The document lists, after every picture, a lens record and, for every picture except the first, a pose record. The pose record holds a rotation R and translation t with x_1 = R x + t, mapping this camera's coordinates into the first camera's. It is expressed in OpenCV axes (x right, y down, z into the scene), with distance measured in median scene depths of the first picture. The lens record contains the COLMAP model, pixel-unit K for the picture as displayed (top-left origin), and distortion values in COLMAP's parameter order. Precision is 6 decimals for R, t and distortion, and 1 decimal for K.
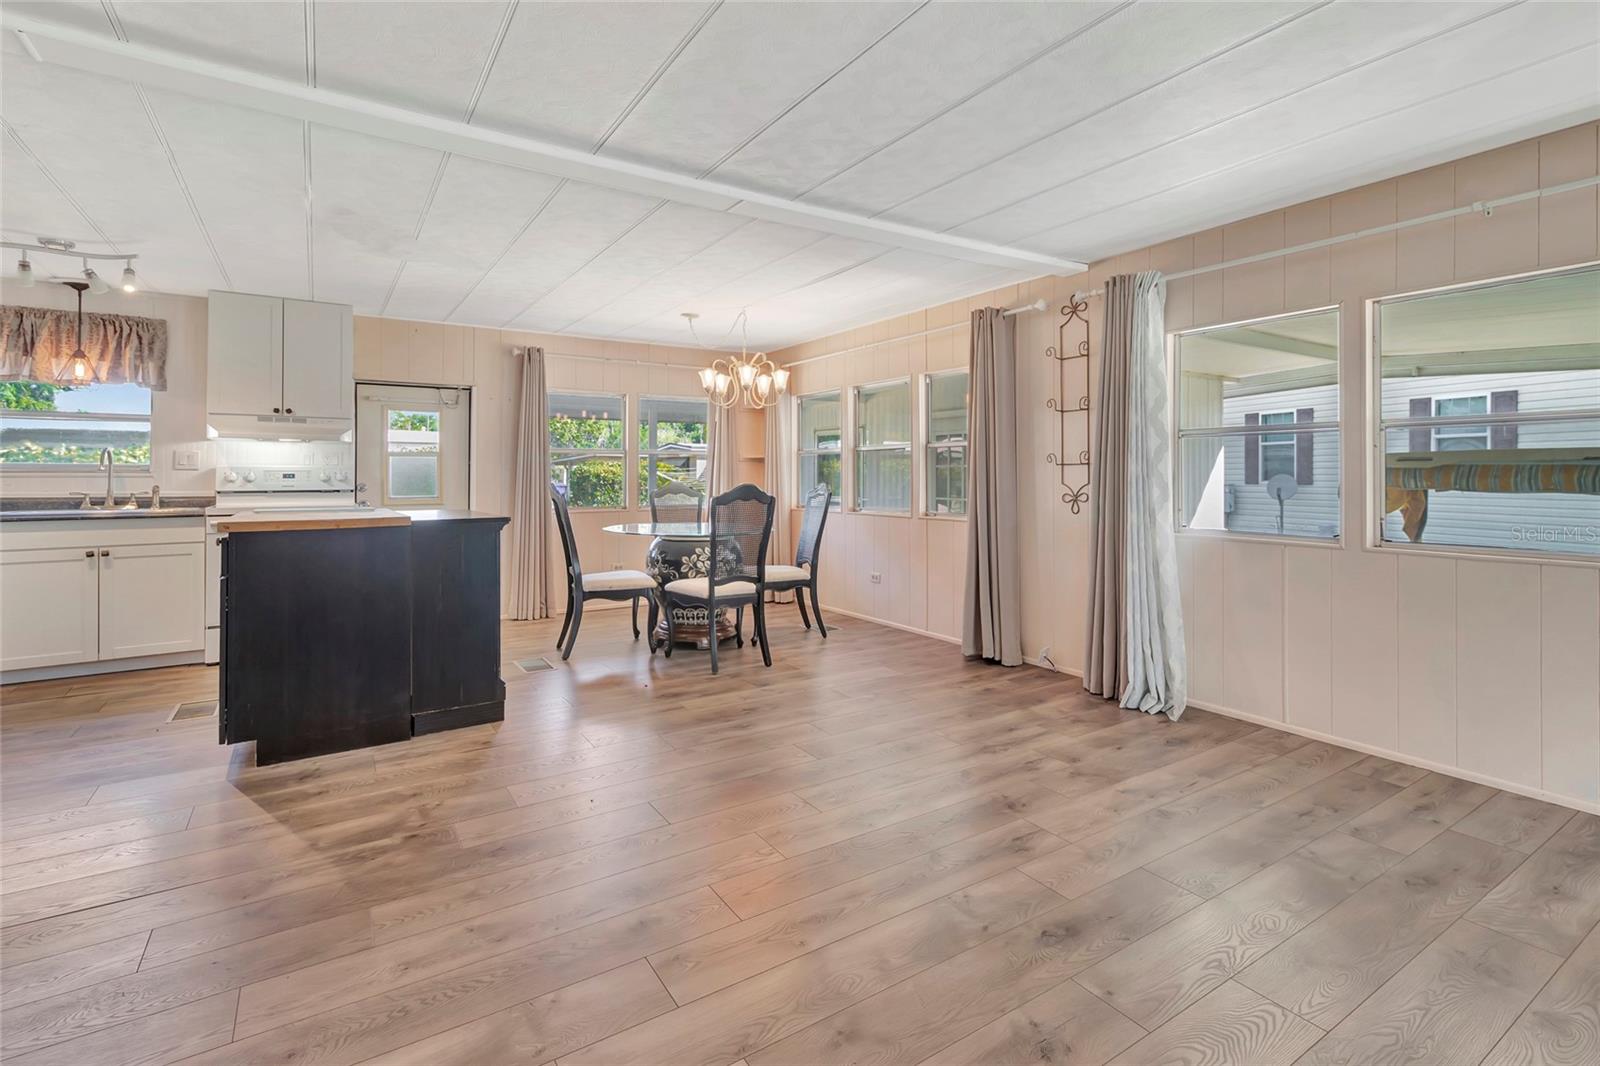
lens RADIAL K [[745.8, 0, 805.3], [0, 745.8, 477.3], [0, 0, 1]] dist [0.000375, 0.000293]
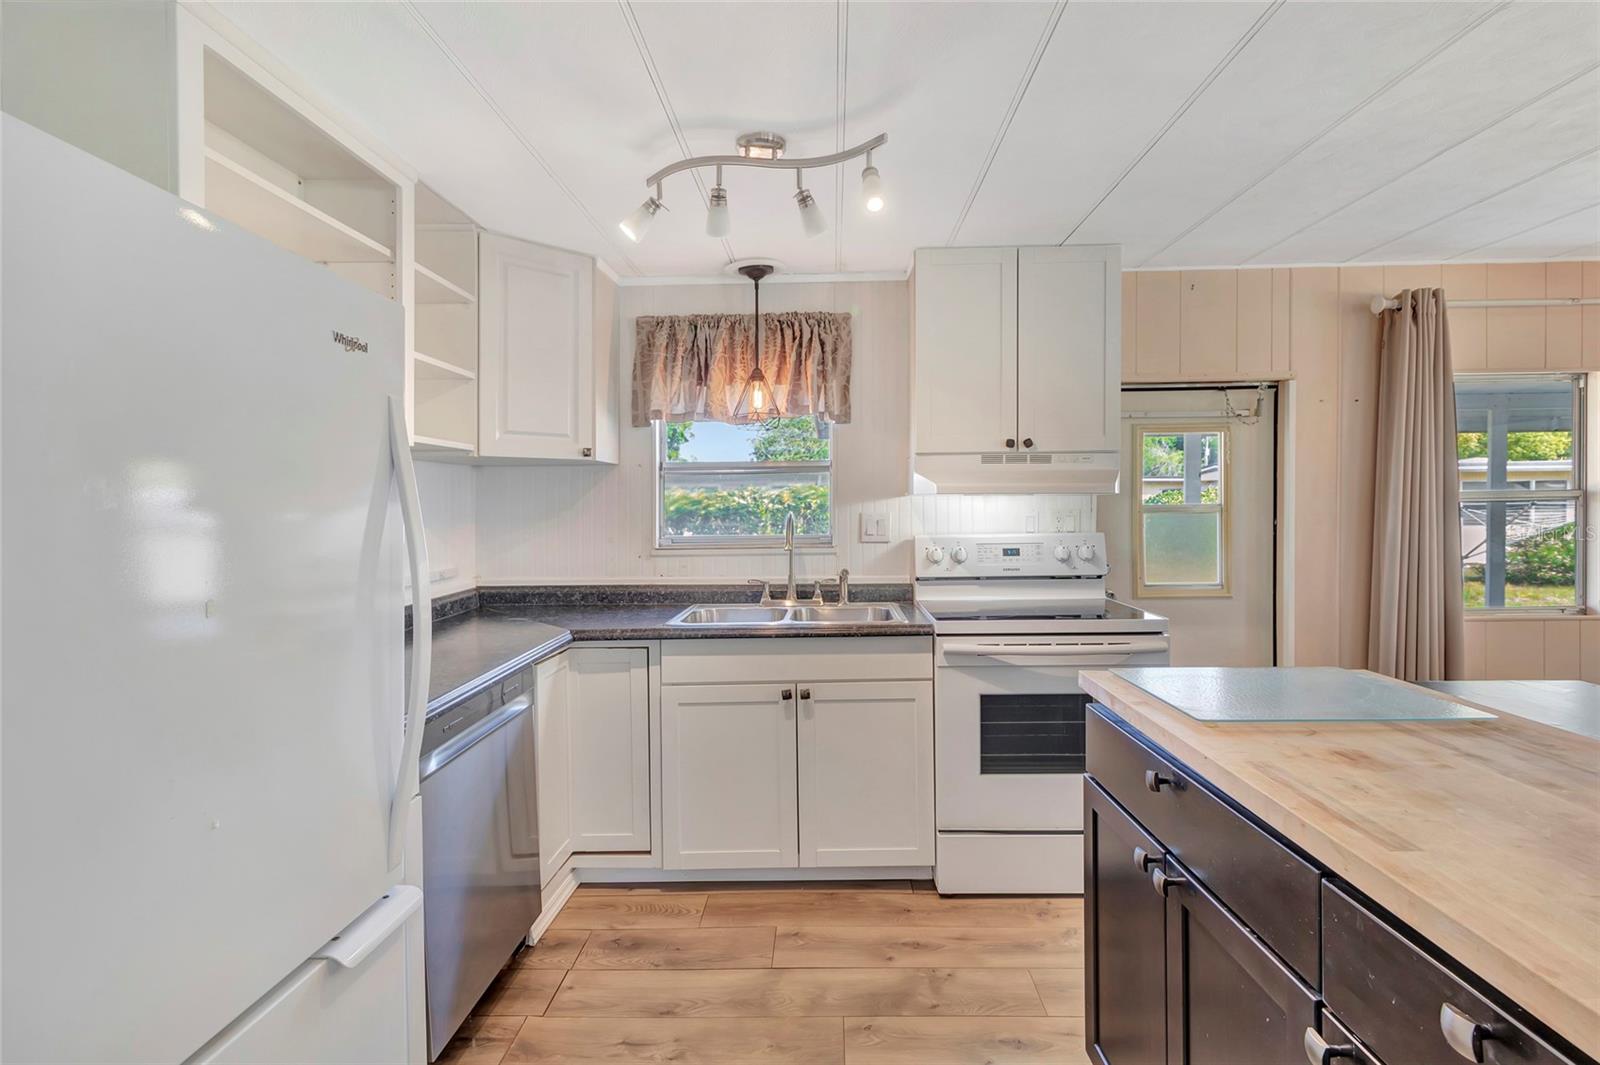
lens RADIAL K [[745.8, 0, 813.5], [0, 745.8, 509.9], [0, 0, 1]] dist [0.000375, 0.000293]
pose [[0.819064, -0.003729, -0.573690, -0.530723], [0.009817, 0.999924, 0.007517, -0.046396], [0.573618, -0.011789, 0.819038, 0.463365]]
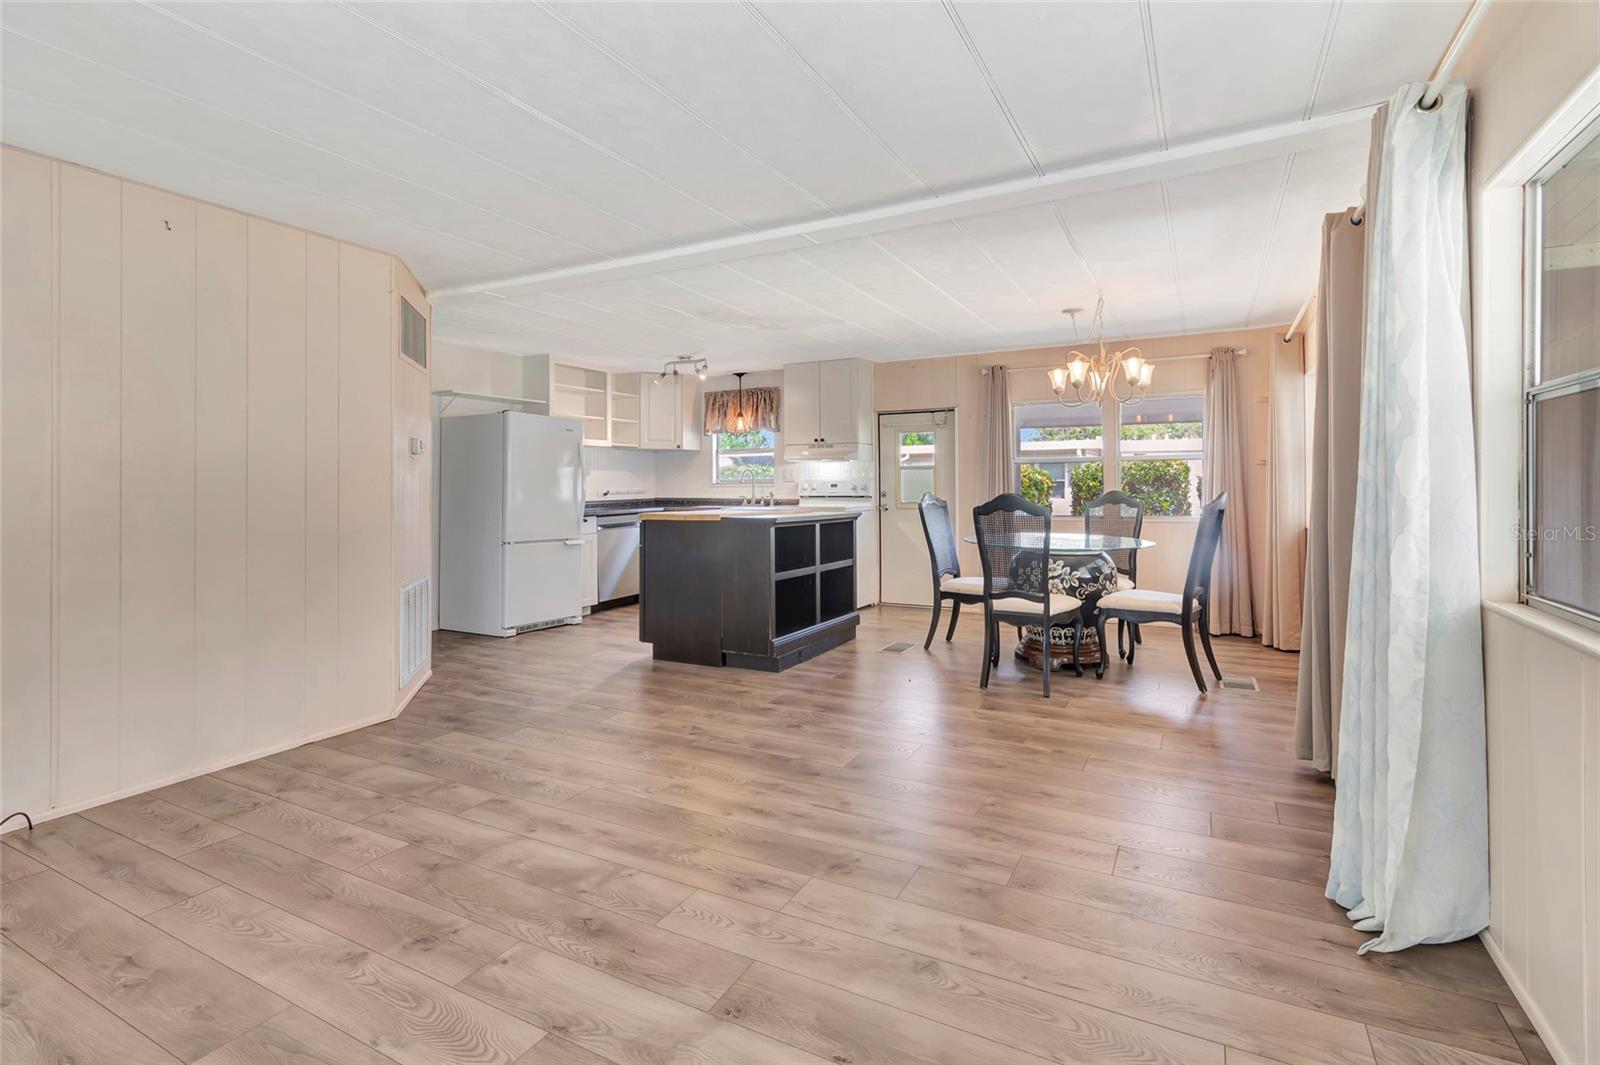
lens RADIAL K [[745.8, 0, 816.4], [0, 745.8, 475.2], [0, 0, 1]] dist [0.000375, 0.000293]
pose [[0.492665, -0.015289, -0.870085, 0.572454], [0.004938, 0.999879, -0.014773, -0.000663], [0.870205, 0.002982, 0.492681, 0.308025]]
